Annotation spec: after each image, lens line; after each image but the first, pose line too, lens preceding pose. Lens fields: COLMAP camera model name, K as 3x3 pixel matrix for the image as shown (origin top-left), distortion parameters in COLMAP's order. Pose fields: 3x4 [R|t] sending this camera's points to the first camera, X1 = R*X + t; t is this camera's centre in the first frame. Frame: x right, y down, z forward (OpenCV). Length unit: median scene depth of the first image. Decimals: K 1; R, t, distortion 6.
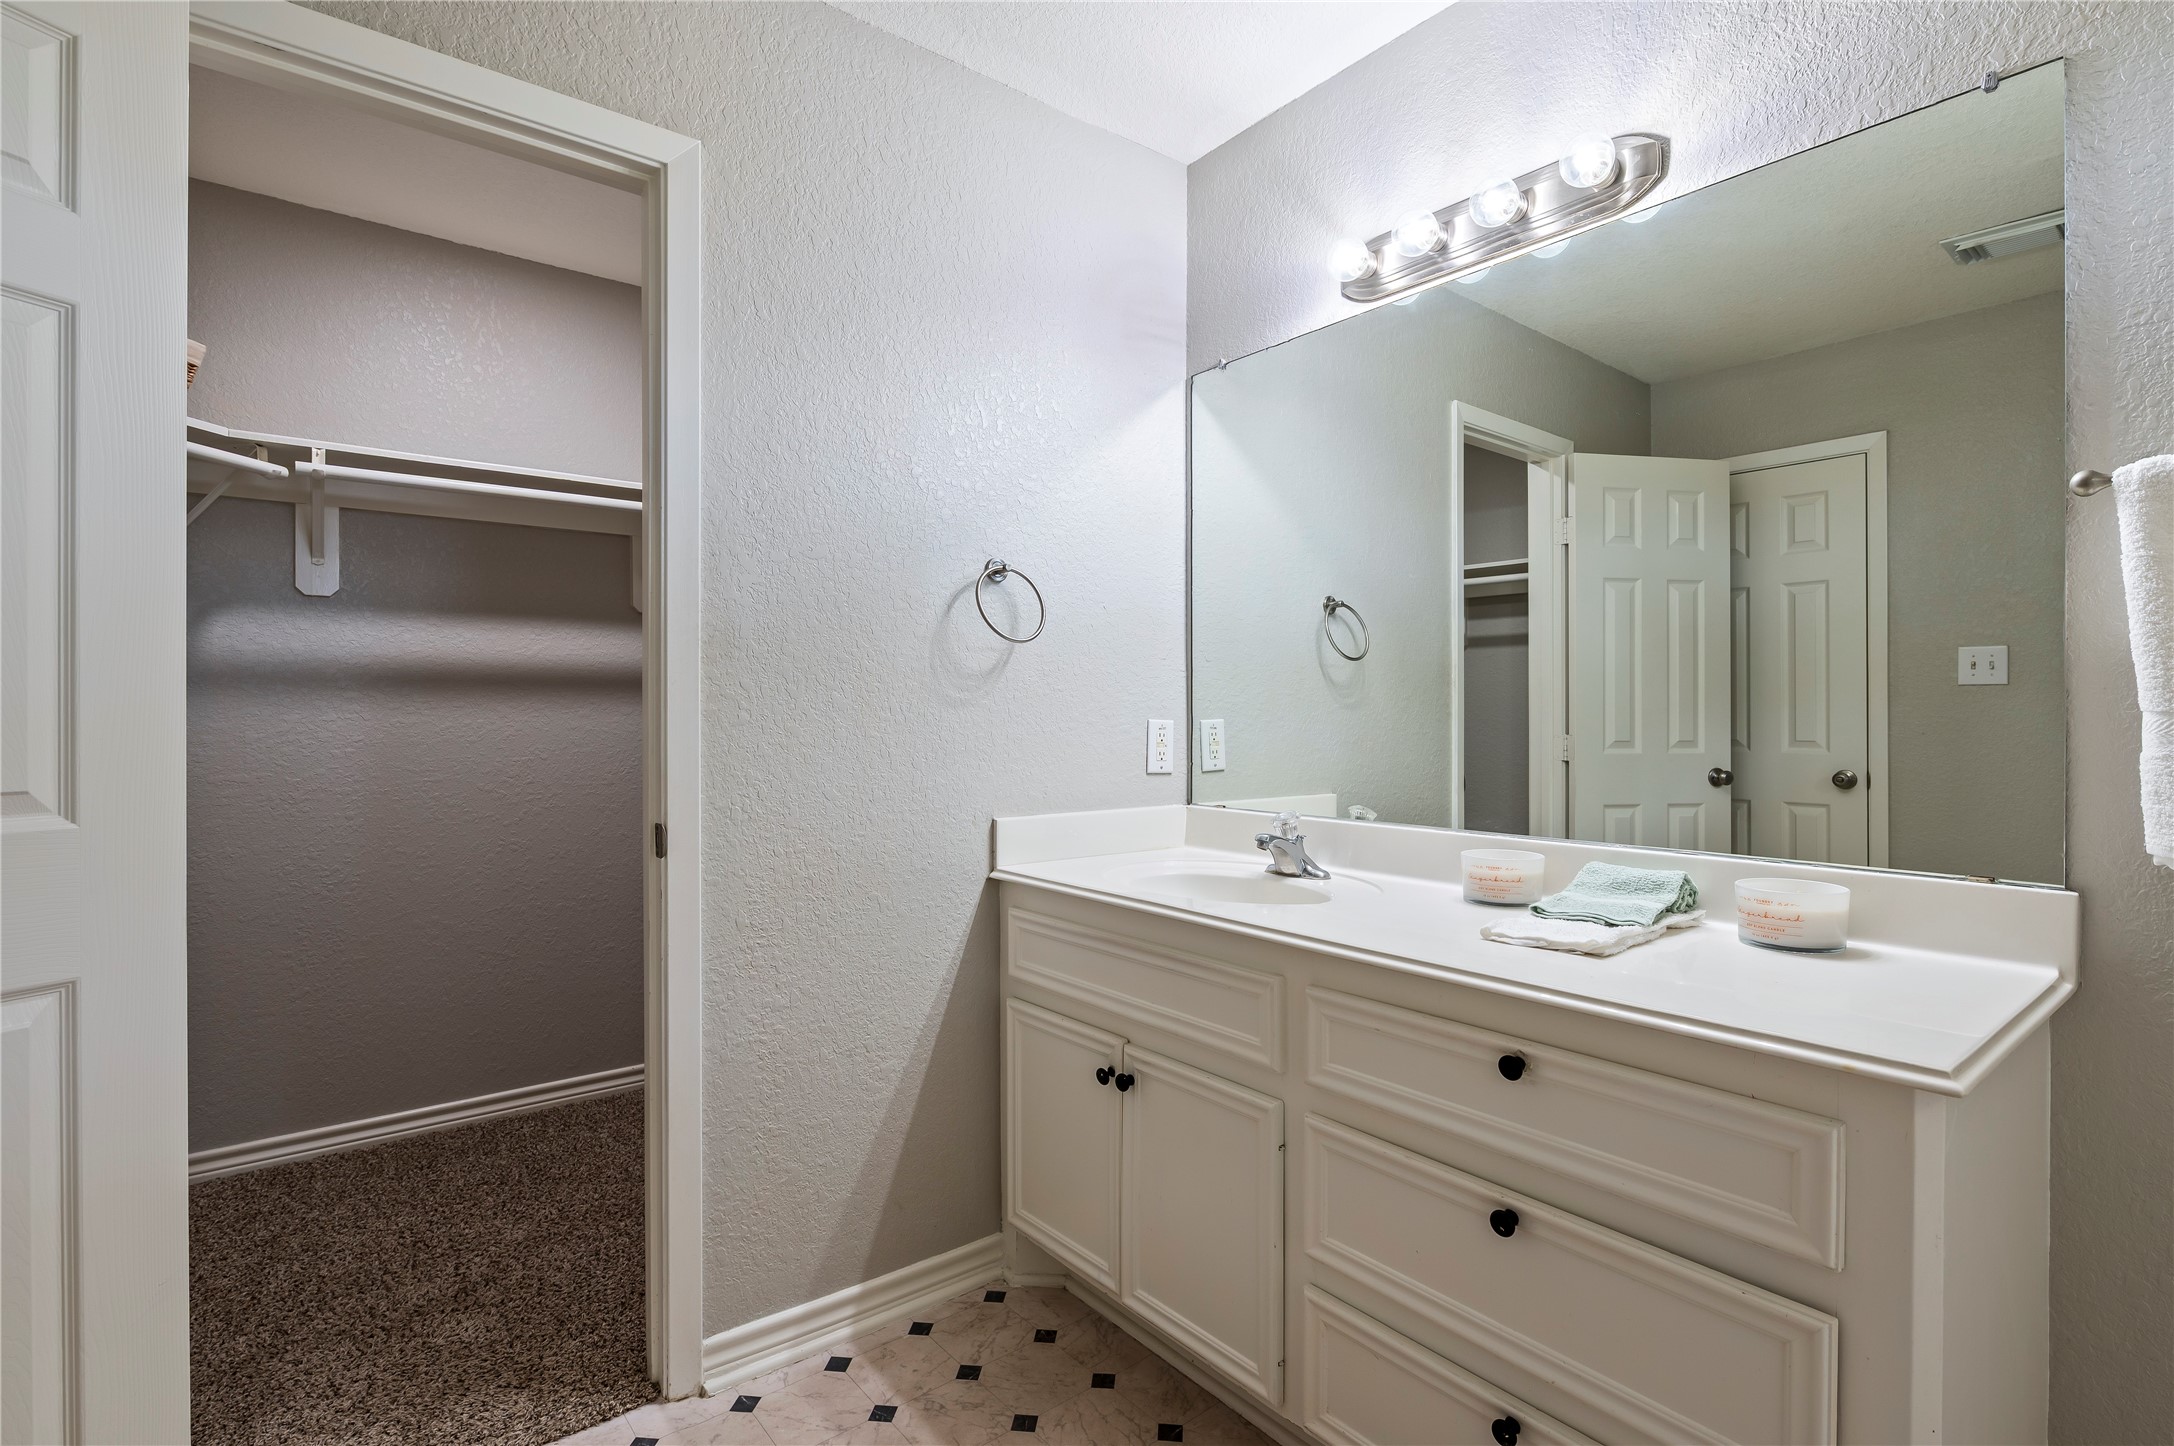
lens RADIAL K [[1012.2, 0, 1076.2], [0, 1012.2, 718.5], [0, 0, 1]] dist [-0.003398, -0.000590]
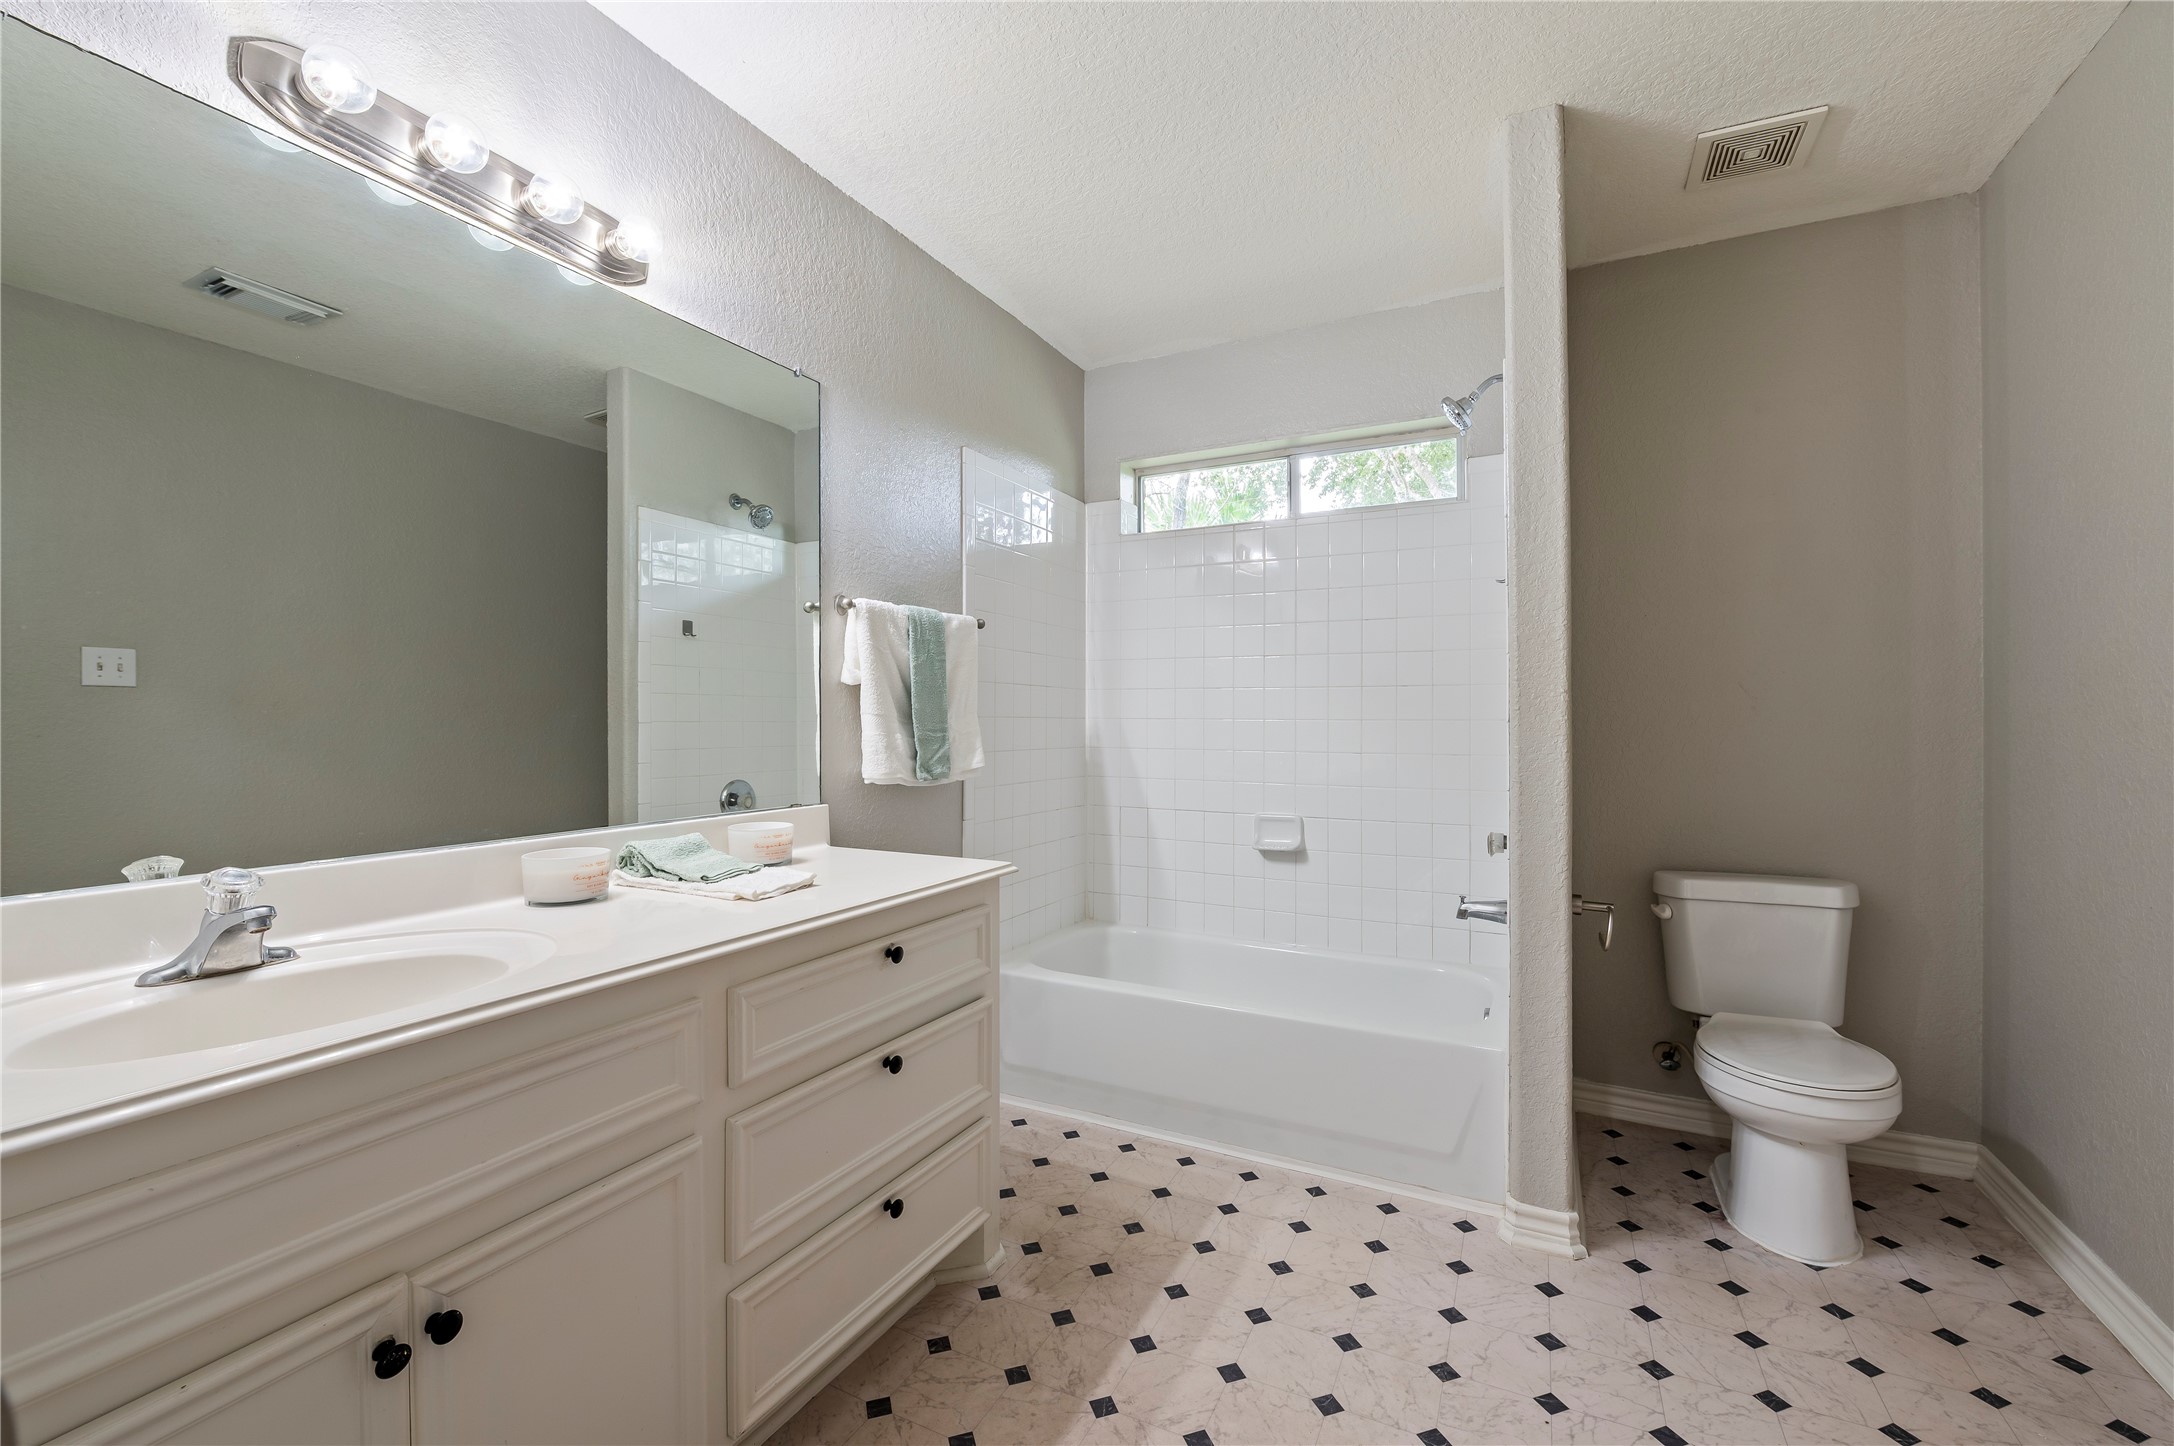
lens RADIAL K [[910.0, 0, 1095.2], [0, 910.0, 715.5], [0, 0, 1]] dist [-0.000565, -0.000167]
pose [[-0.423941, 0.003648, 0.905683, -0.504255], [0.003316, 0.999991, -0.002475, 0.001245], [-0.905684, 0.001954, -0.423949, 0.736303]]
